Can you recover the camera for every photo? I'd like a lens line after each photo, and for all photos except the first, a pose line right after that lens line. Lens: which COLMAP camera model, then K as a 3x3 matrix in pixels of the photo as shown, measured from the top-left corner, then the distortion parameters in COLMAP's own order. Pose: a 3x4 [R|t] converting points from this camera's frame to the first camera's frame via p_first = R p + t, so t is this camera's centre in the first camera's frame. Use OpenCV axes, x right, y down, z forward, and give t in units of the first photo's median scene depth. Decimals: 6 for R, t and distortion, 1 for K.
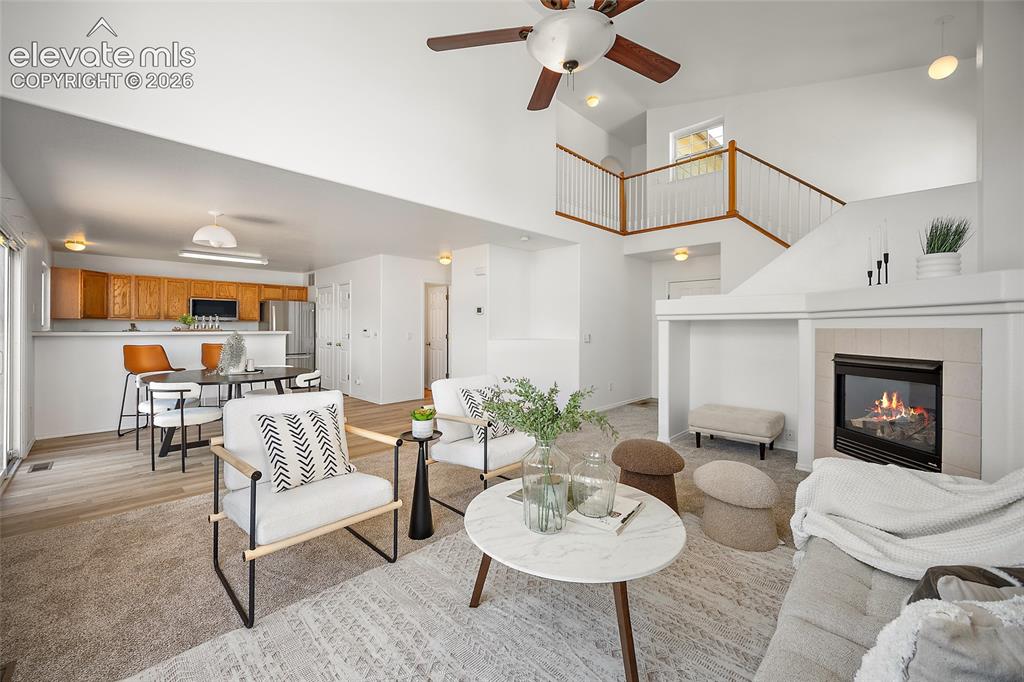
lens RADIAL K [[406.6, 0, 501.6], [0, 406.6, 328.2], [0, 0, 1]] dist [-0.003607, -0.000133]
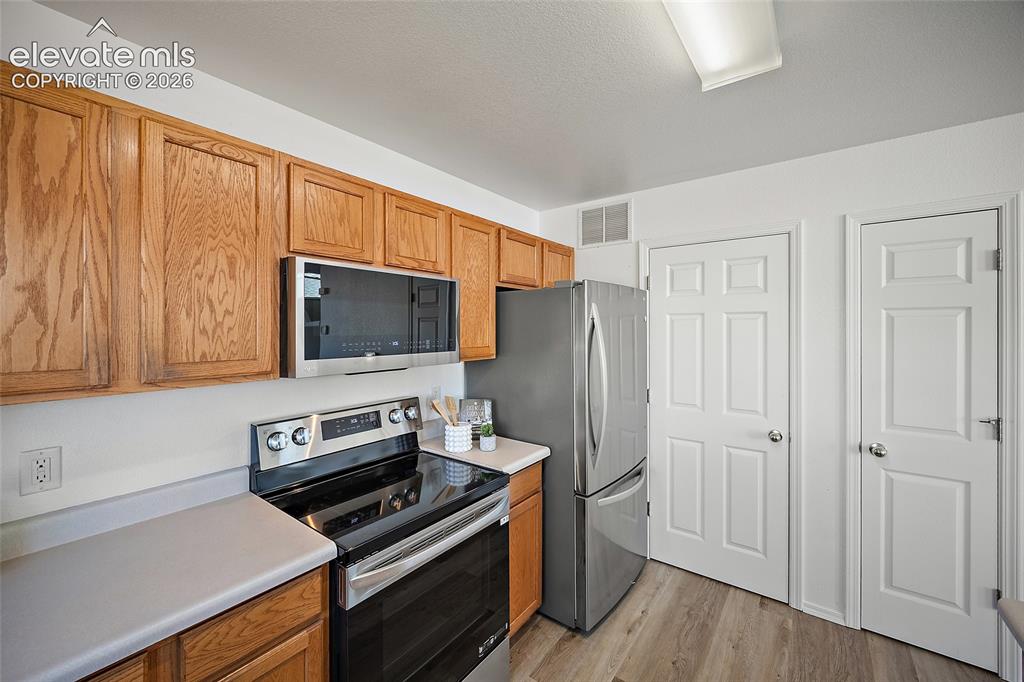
lens RADIAL K [[406.6, 0, 507.9], [0, 406.6, 329.9], [0, 0, 1]] dist [-0.003607, -0.000133]
pose [[0.991241, -0.008741, 0.131777, -0.750340], [0.008530, 0.999961, 0.002164, -0.044785], [-0.131791, -0.001022, 0.991277, 0.871099]]
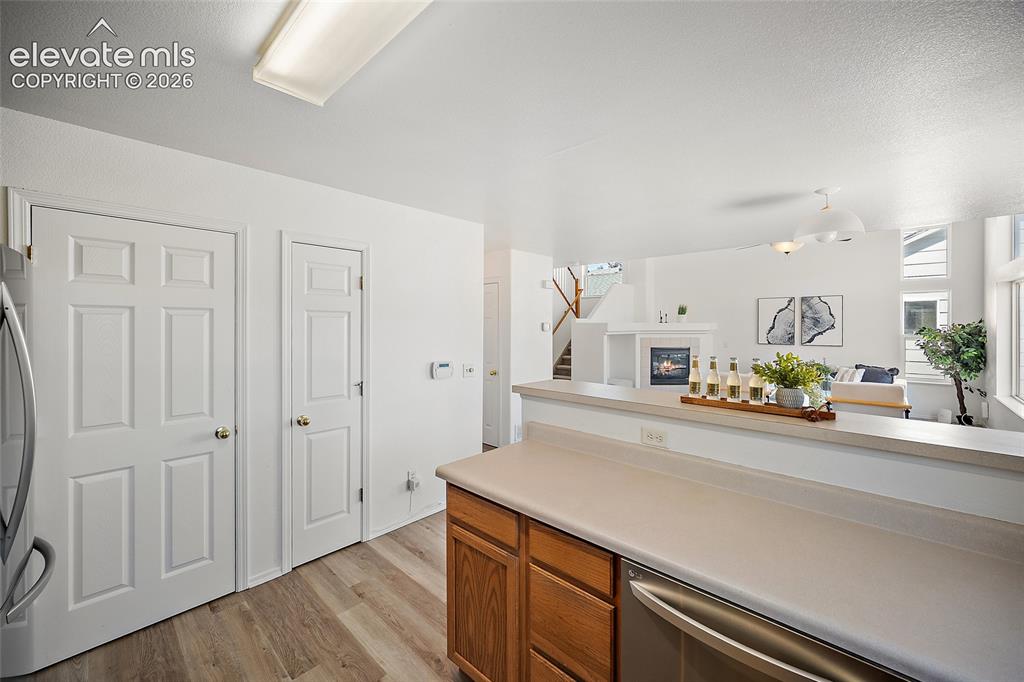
lens RADIAL K [[406.6, 0, 510.0], [0, 406.6, 325.8], [0, 0, 1]] dist [-0.003607, -0.000133]
pose [[-0.024875, -0.006261, 0.999671, -0.827289], [0.000809, 0.999980, 0.006283, -0.045222], [-0.999690, 0.000965, -0.024869, 0.942449]]
